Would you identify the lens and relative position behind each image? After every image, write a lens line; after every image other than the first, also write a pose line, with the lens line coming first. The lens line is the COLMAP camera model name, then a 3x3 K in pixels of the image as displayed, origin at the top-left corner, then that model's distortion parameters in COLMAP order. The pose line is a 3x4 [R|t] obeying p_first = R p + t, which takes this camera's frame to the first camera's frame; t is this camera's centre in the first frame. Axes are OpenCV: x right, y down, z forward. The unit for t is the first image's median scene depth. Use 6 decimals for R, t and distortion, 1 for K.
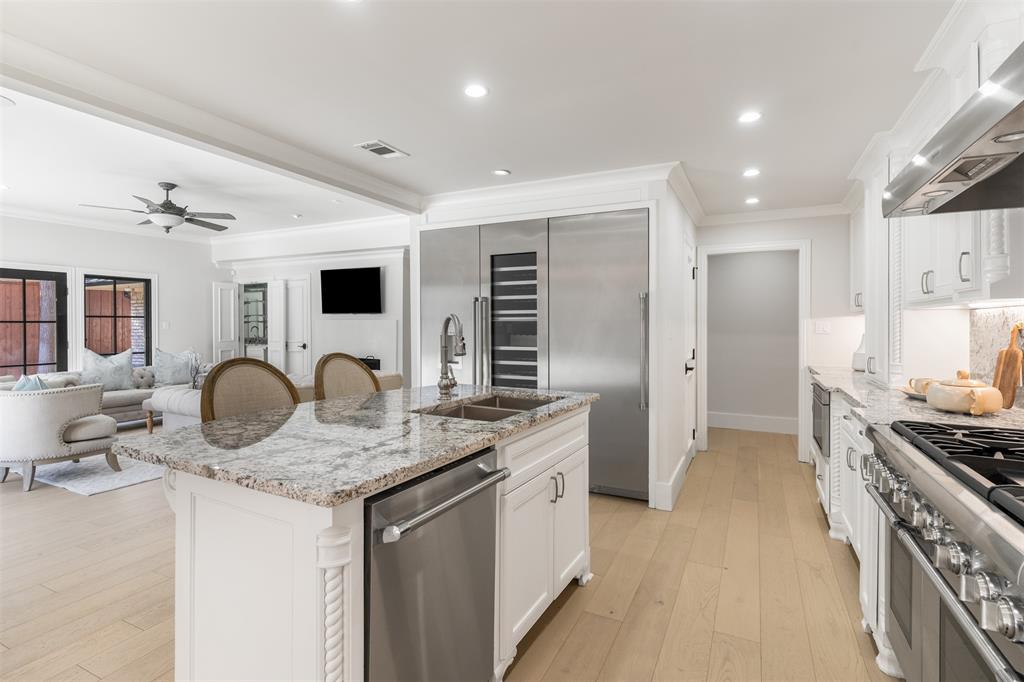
lens RADIAL K [[498.1, 0, 513.4], [0, 498.1, 327.2], [0, 0, 1]] dist [0.001823, 0.000021]
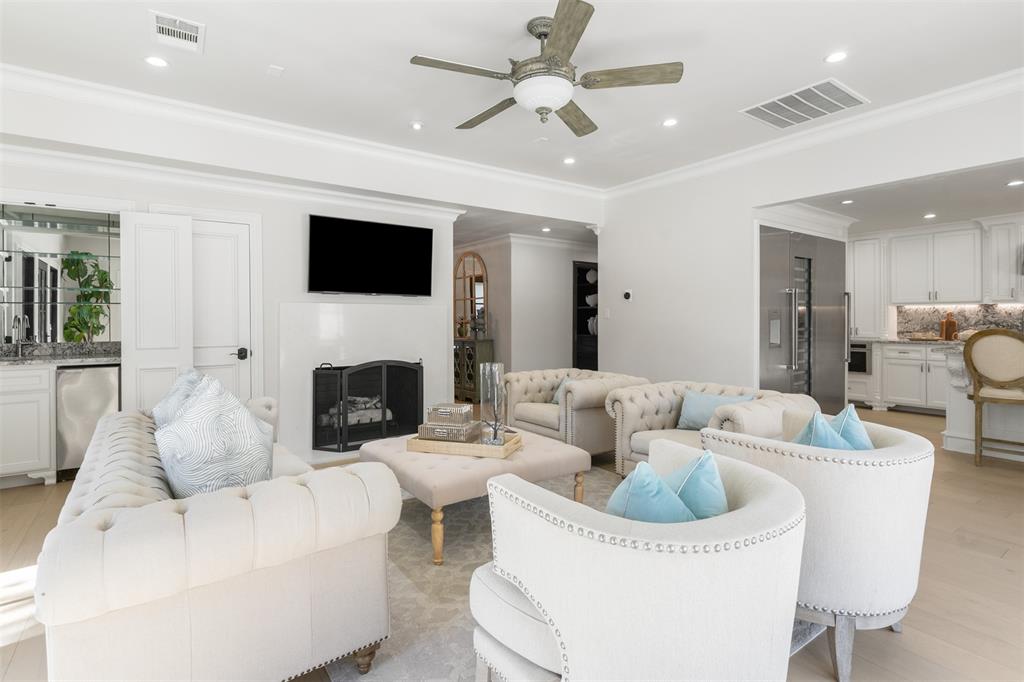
lens RADIAL K [[501.0, 0, 511.6], [0, 501.0, 318.3], [0, 0, 1]] dist [0.004385, -0.000417]
pose [[0.471509, -0.002342, 0.881858, -0.828042], [0.008999, 0.999957, -0.002156, 0.006366], [-0.881815, 0.008953, 0.471510, 0.570183]]
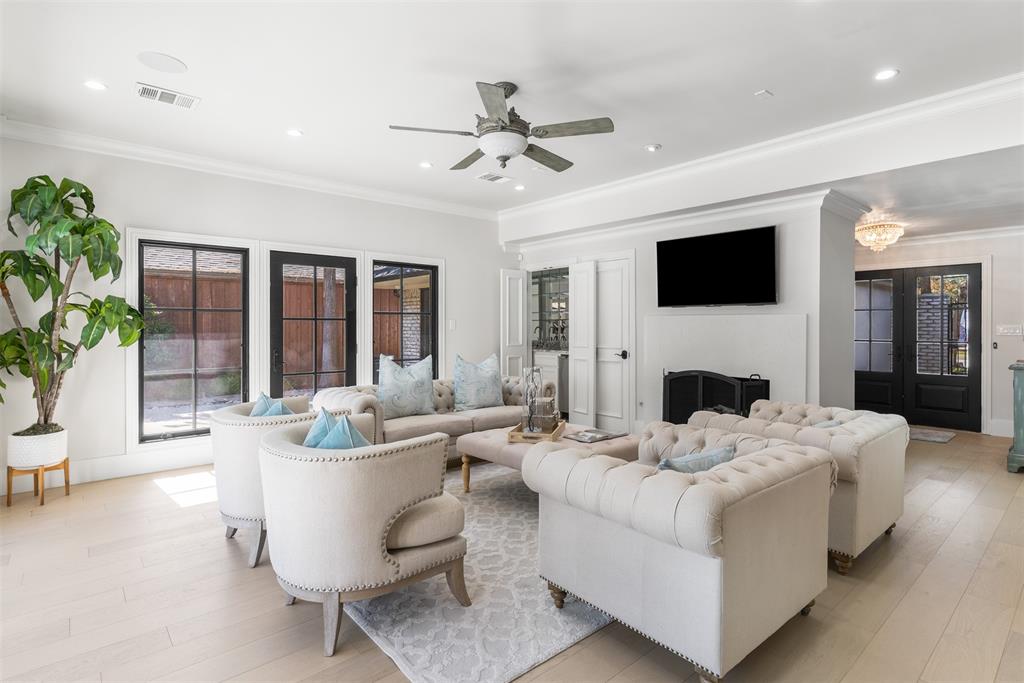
lens RADIAL K [[510.0, 0, 515.1], [0, 510.0, 329.1], [0, 0, 1]] dist [0.001628, 0.000349]
pose [[0.924757, 0.002531, -0.380550, -0.322211], [-0.003428, 0.999993, -0.001678, 0.004759], [0.380543, 0.002856, 0.924759, 0.315495]]
